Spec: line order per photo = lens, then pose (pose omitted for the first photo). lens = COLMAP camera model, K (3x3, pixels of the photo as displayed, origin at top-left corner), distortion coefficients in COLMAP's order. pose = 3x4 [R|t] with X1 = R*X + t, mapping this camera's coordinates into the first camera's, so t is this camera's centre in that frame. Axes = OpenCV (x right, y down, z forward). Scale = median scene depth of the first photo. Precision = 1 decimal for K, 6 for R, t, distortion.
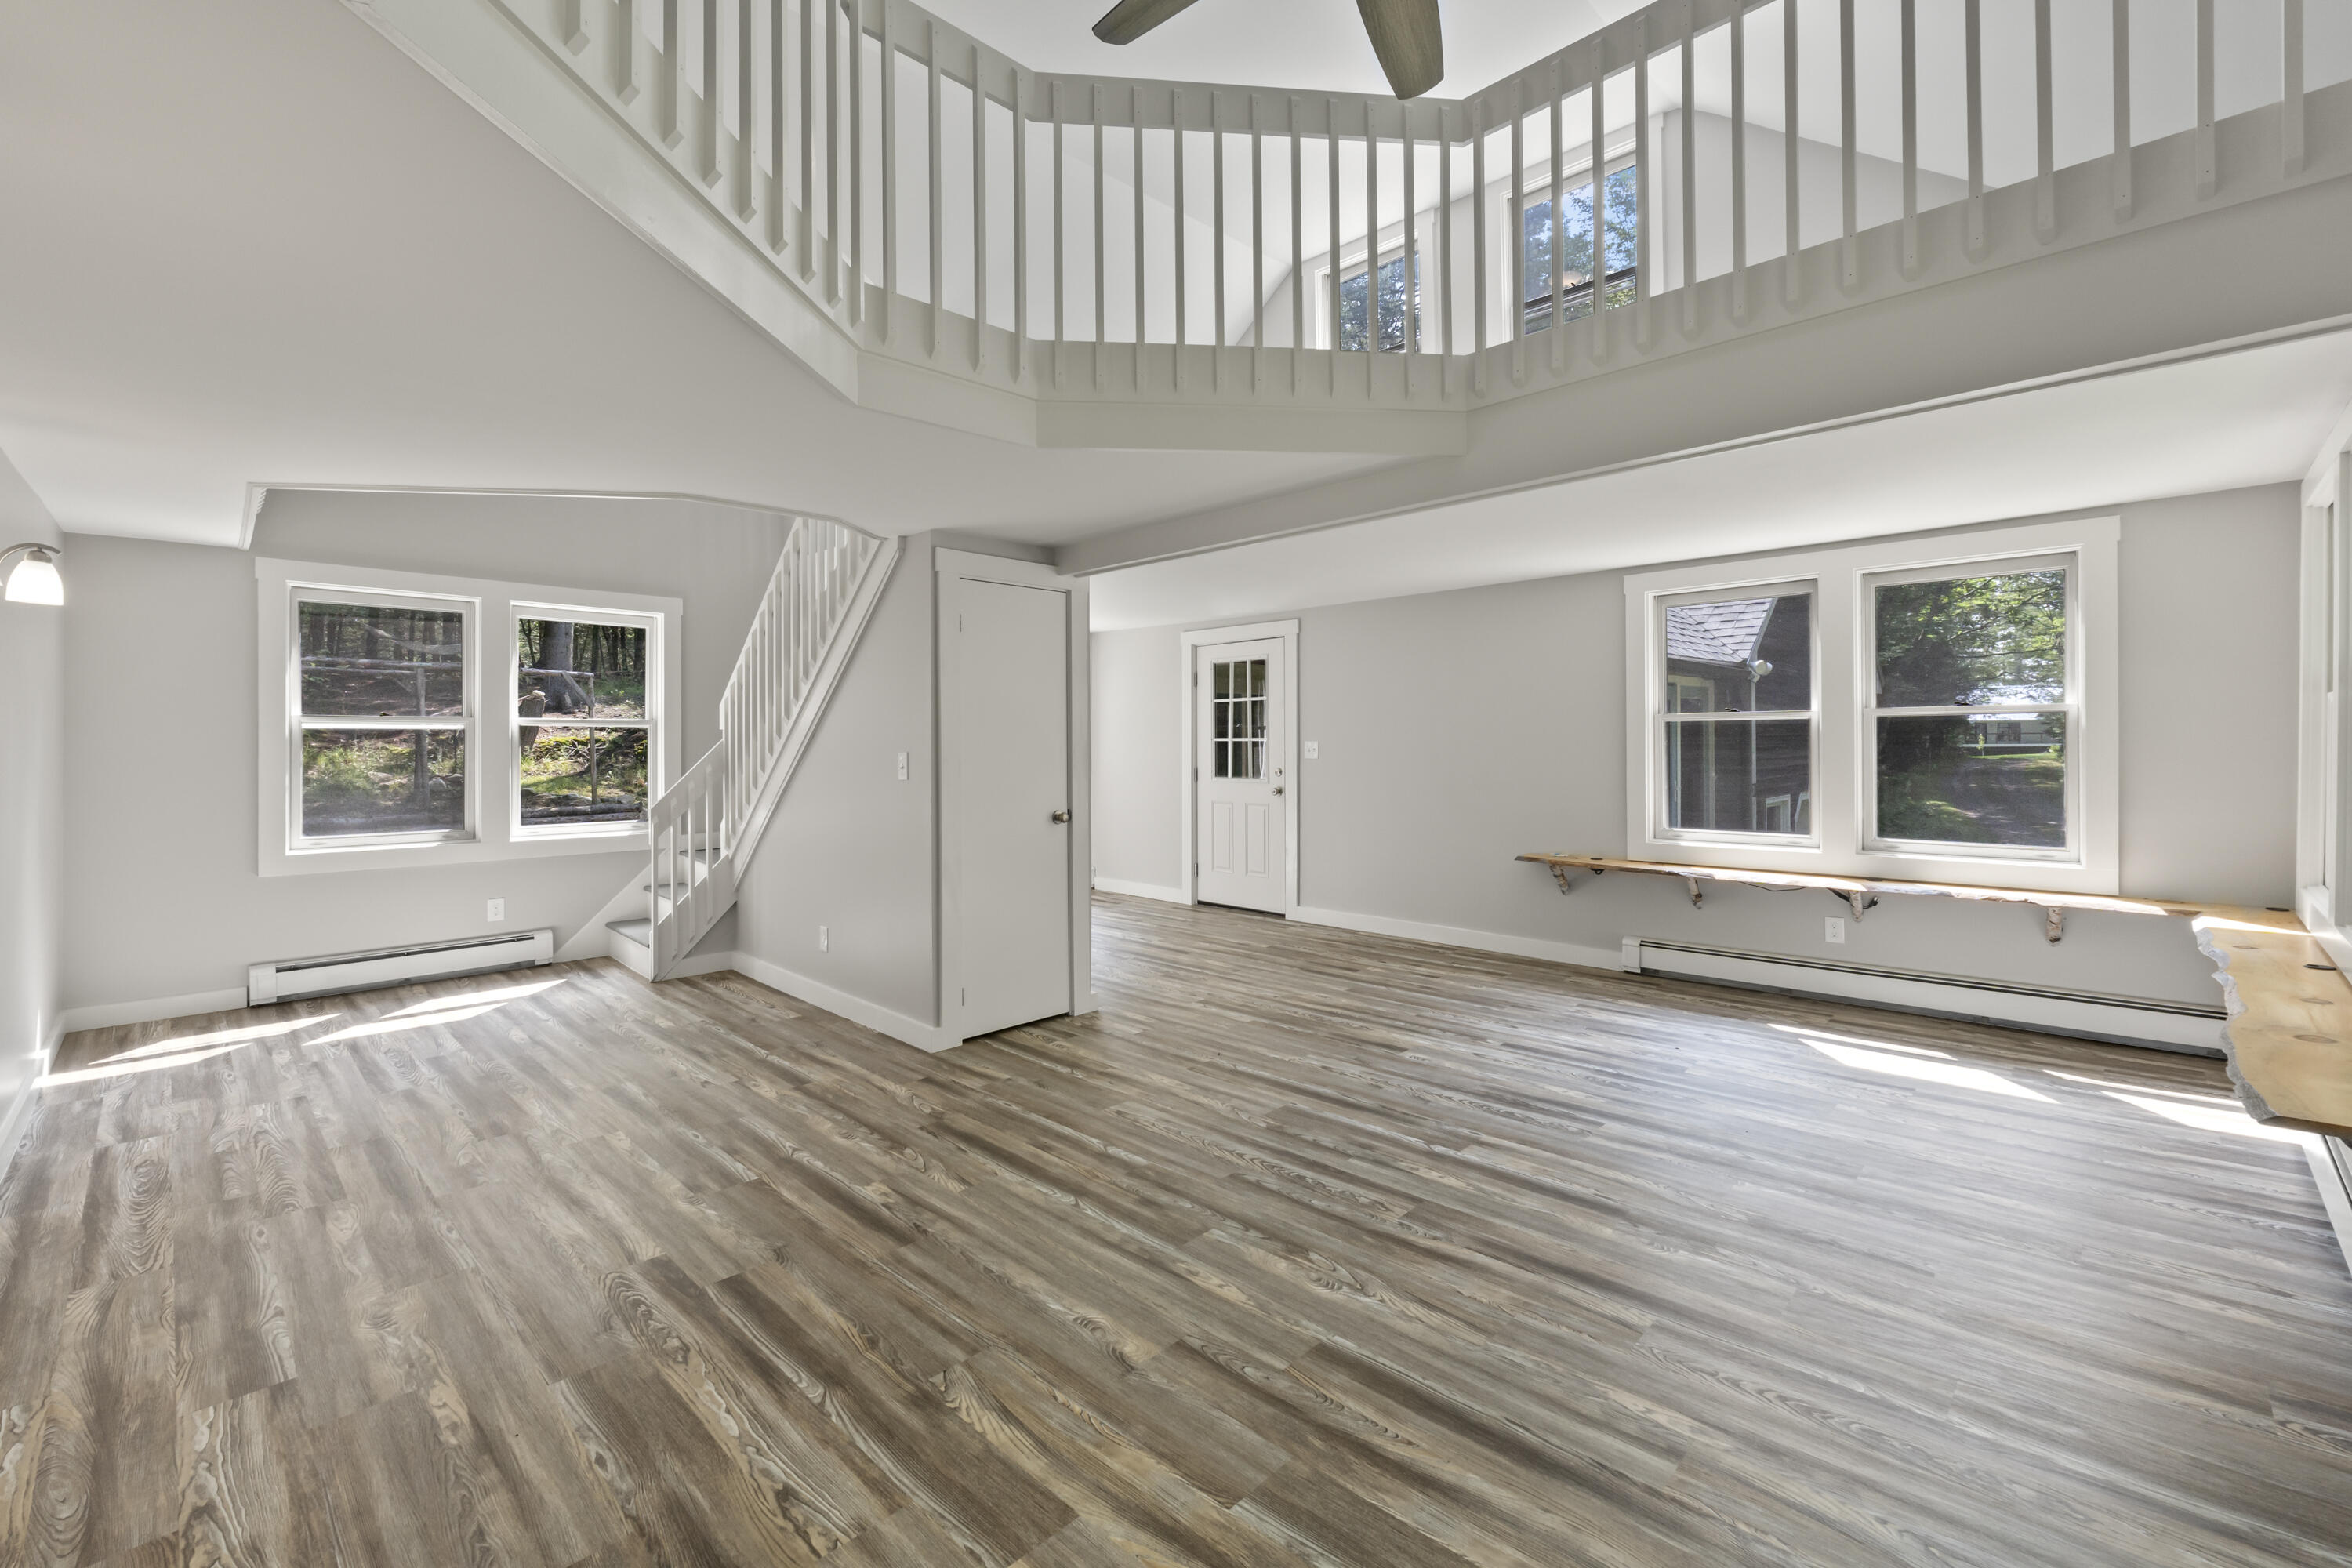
lens RADIAL K [[991.0, 0, 1185.4], [0, 991.0, 741.3], [0, 0, 1]] dist [-0.010321, 0.000421]
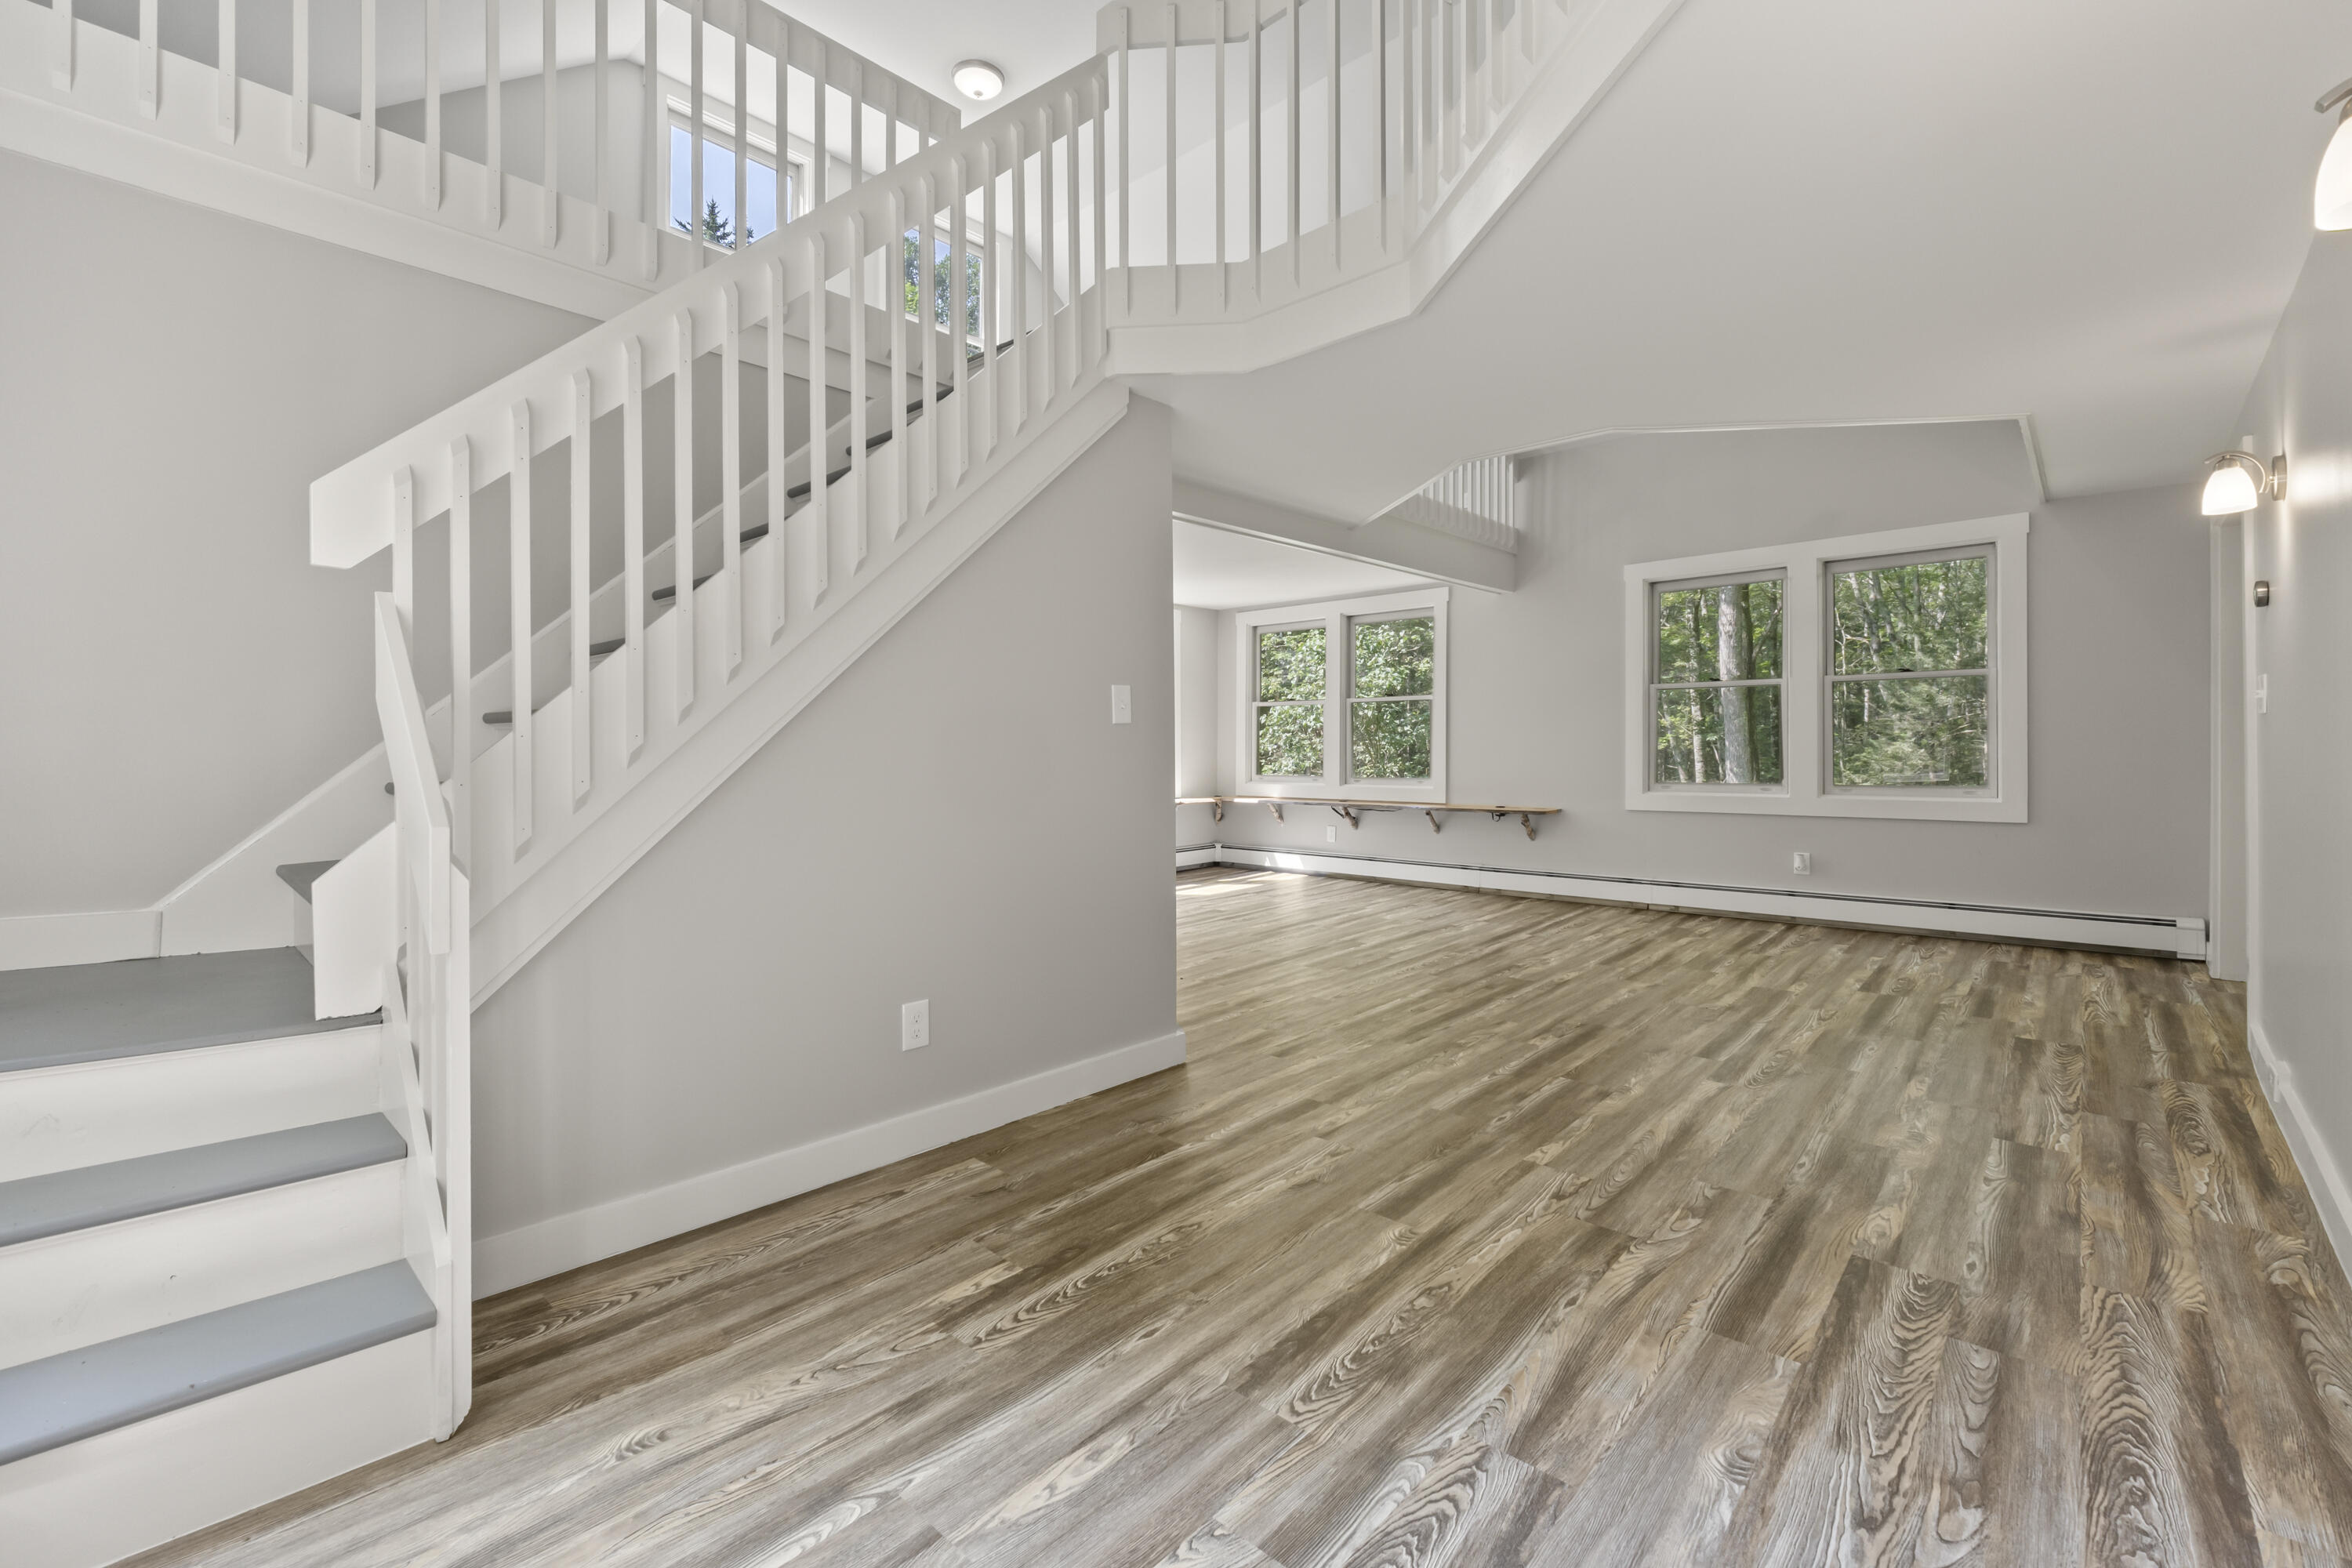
lens RADIAL K [[991.0, 0, 1184.8], [0, 991.0, 746.3], [0, 0, 1]] dist [-0.010321, 0.000421]
pose [[-0.027239, 0.006235, 0.999609, -1.393805], [0.006412, 0.999961, -0.006062, 0.084704], [-0.999608, 0.006245, -0.027278, 1.342624]]
